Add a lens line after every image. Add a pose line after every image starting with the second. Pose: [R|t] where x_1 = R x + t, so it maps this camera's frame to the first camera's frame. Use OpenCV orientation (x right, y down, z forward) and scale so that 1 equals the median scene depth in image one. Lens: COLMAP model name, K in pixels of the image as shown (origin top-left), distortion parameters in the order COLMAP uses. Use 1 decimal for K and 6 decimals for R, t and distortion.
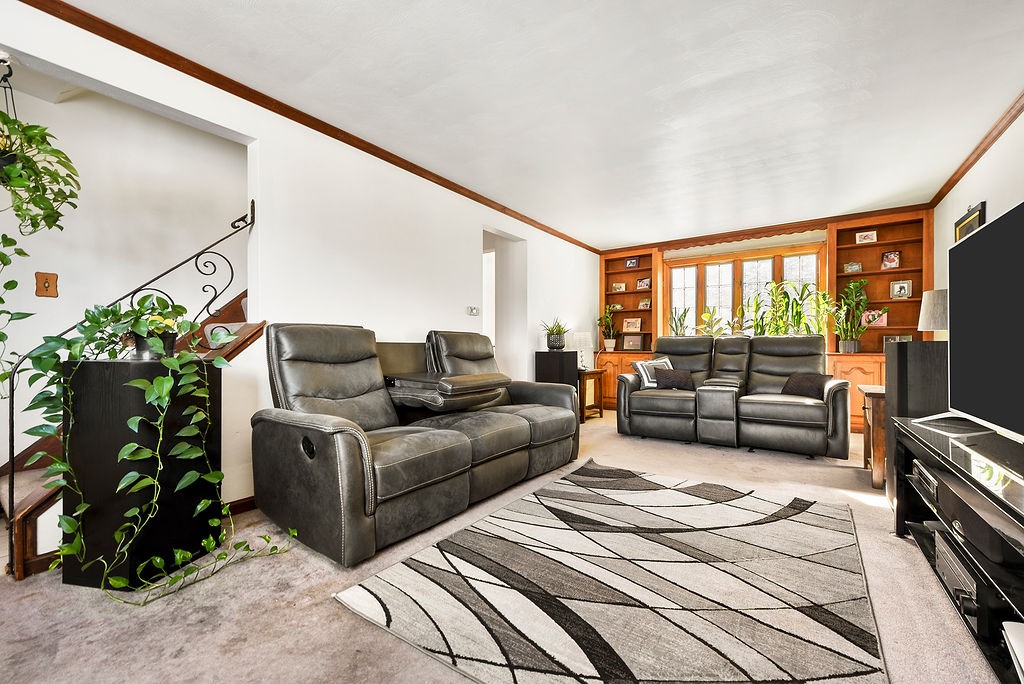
lens RADIAL K [[412.6, 0, 518.4], [0, 412.6, 344.4], [0, 0, 1]] dist [0.004458, -0.000319]
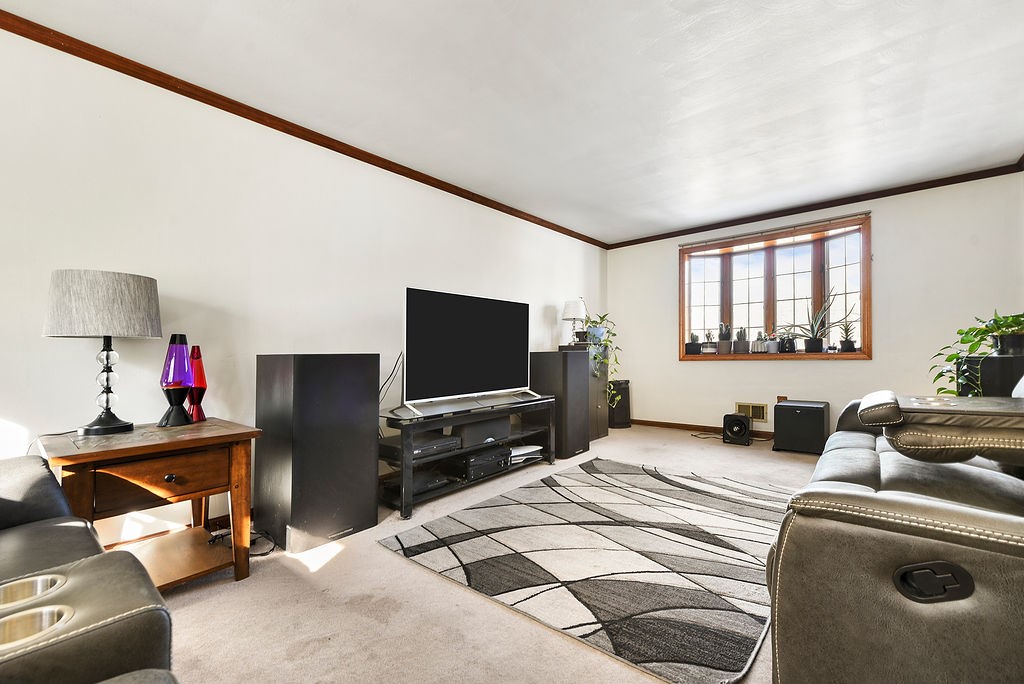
lens RADIAL K [[434.0, 0, 498.8], [0, 434.0, 354.3], [0, 0, 1]] dist [0.014996, -0.000166]
pose [[-0.992168, 0.017176, 0.123721, 0.292262], [0.016517, 0.999843, -0.006348, 0.004588], [-0.123810, -0.004254, -0.992297, 1.298111]]
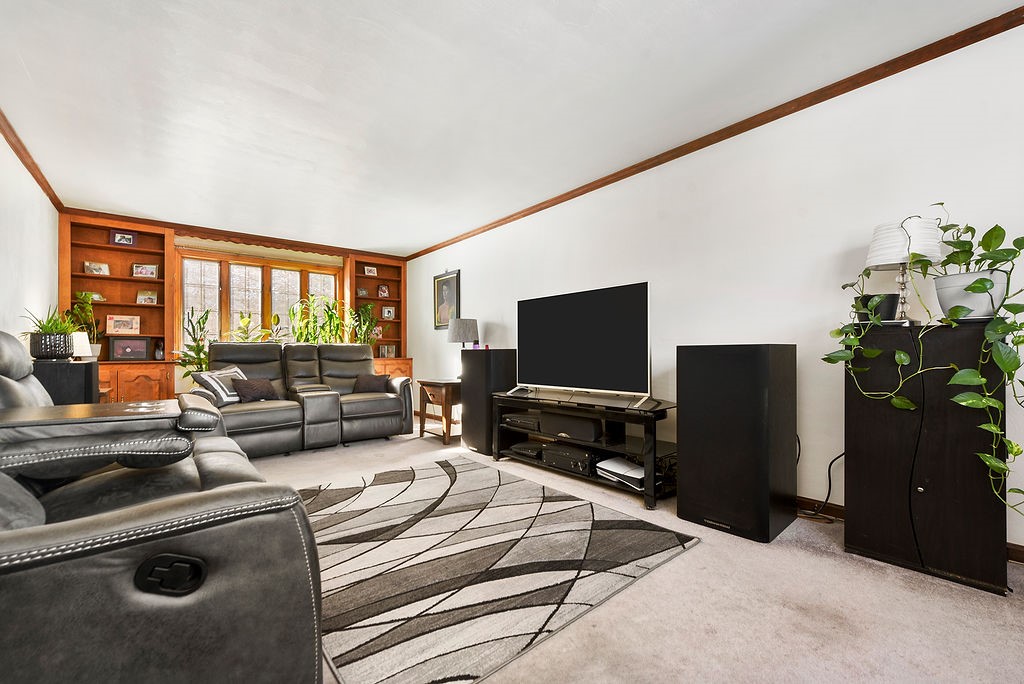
lens RADIAL K [[412.6, 0, 518.4], [0, 412.6, 344.4], [0, 0, 1]] dist [0.004458, -0.000319]
pose [[0.271219, 0.017512, 0.962358, -0.430769], [0.001520, 0.999825, -0.018622, 0.003767], [-0.962516, 0.006513, 0.271146, 0.260935]]
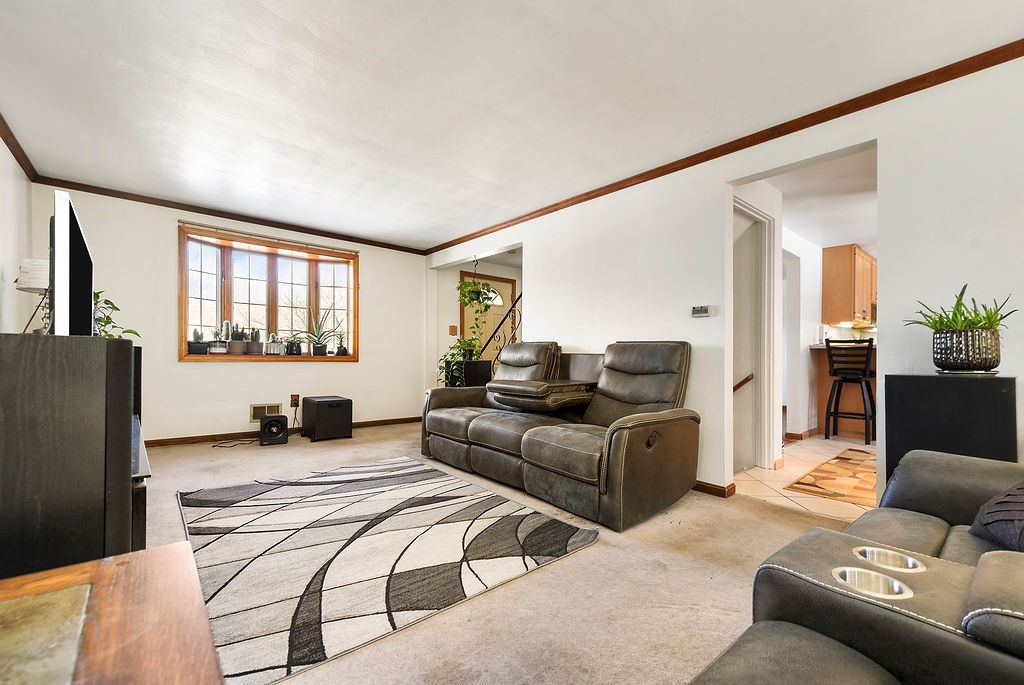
lens RADIAL K [[437.9, 0, 526.6], [0, 437.9, 362.1], [0, 0, 1]] dist [0.012609, -0.000091]
pose [[-0.238490, 0.005191, -0.971131, 0.819603], [-0.011355, 0.999902, 0.008134, 0.007781], [0.971078, 0.012967, -0.238408, 0.990326]]
